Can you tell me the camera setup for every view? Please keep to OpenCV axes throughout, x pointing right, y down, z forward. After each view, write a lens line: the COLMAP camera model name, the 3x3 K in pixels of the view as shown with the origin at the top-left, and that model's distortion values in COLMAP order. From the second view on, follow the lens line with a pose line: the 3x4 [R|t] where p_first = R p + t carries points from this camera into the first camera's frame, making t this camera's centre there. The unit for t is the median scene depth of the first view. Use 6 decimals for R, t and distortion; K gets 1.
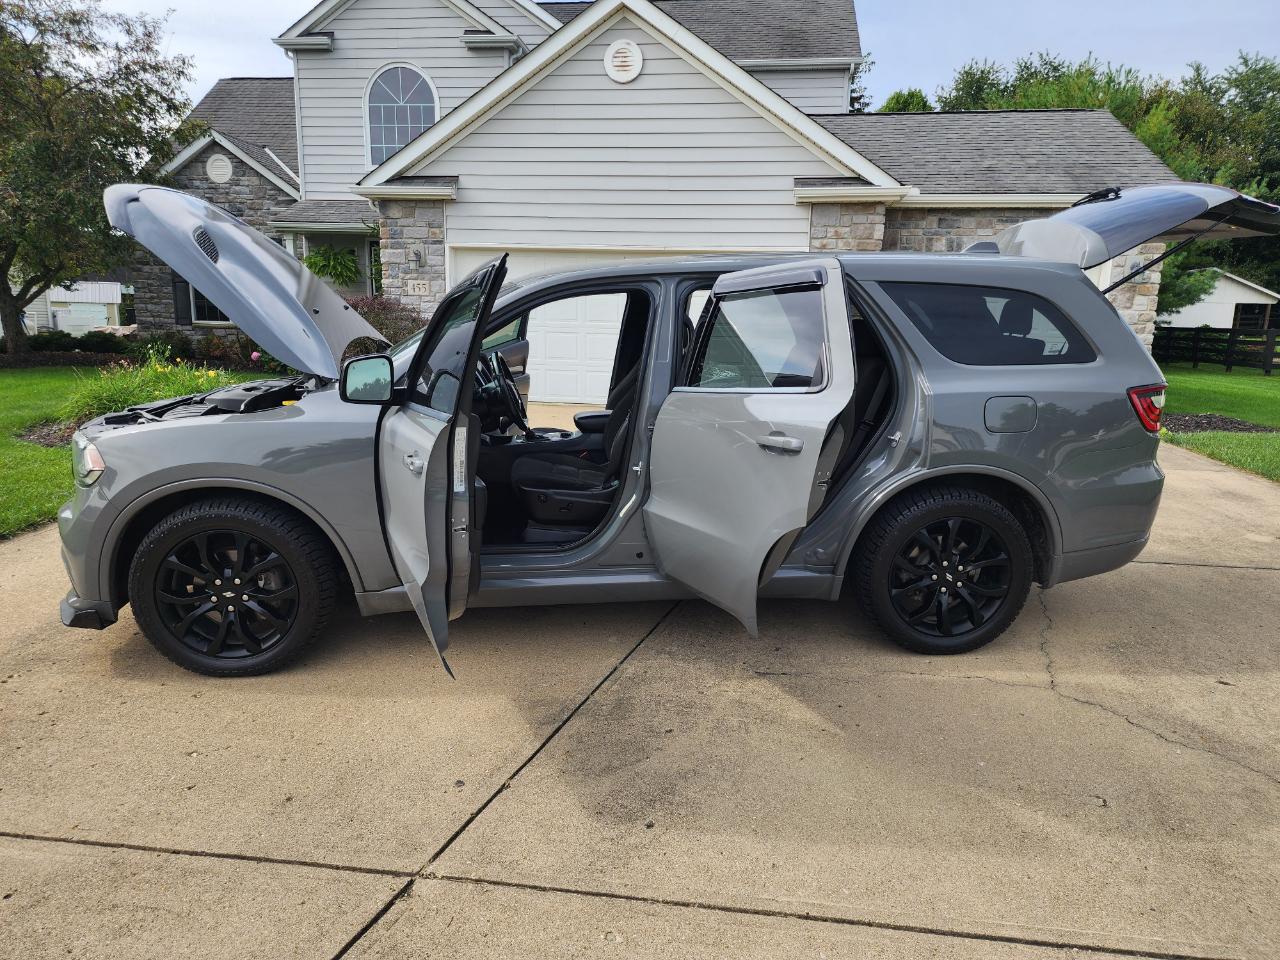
lens RADIAL K [[857.4, 0, 641.1], [0, 857.4, 487.0], [0, 0, 1]] dist [0.070956, -0.064441]
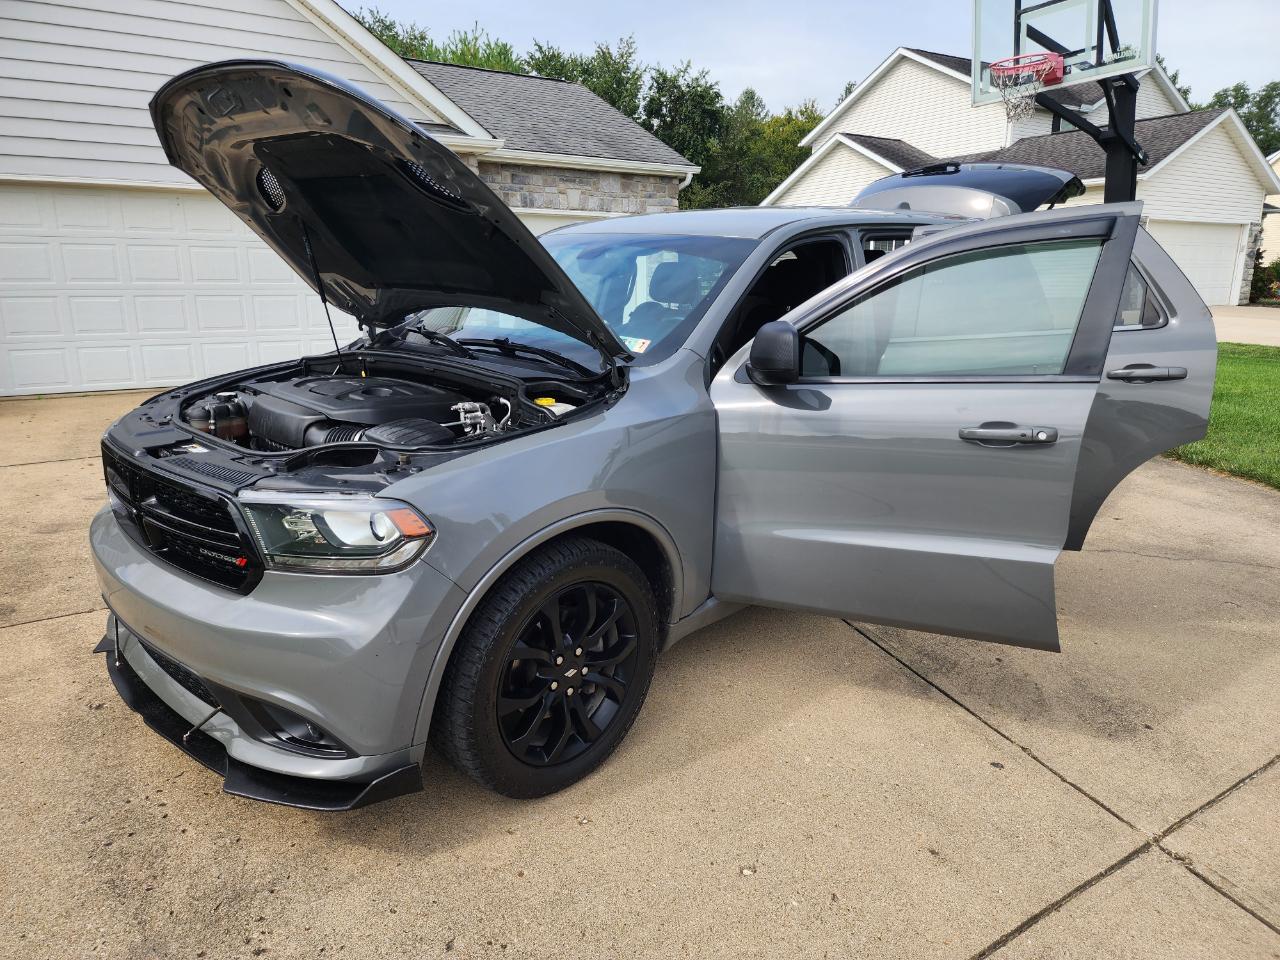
lens RADIAL K [[854.7, 0, 635.7], [0, 854.7, 472.5], [0, 0, 1]] dist [0.074400, -0.066526]
pose [[0.754085, -0.168282, 0.634852, -0.793260], [0.144601, 0.985438, 0.089454, -0.089605], [-0.640660, 0.024344, 0.767438, 0.379955]]
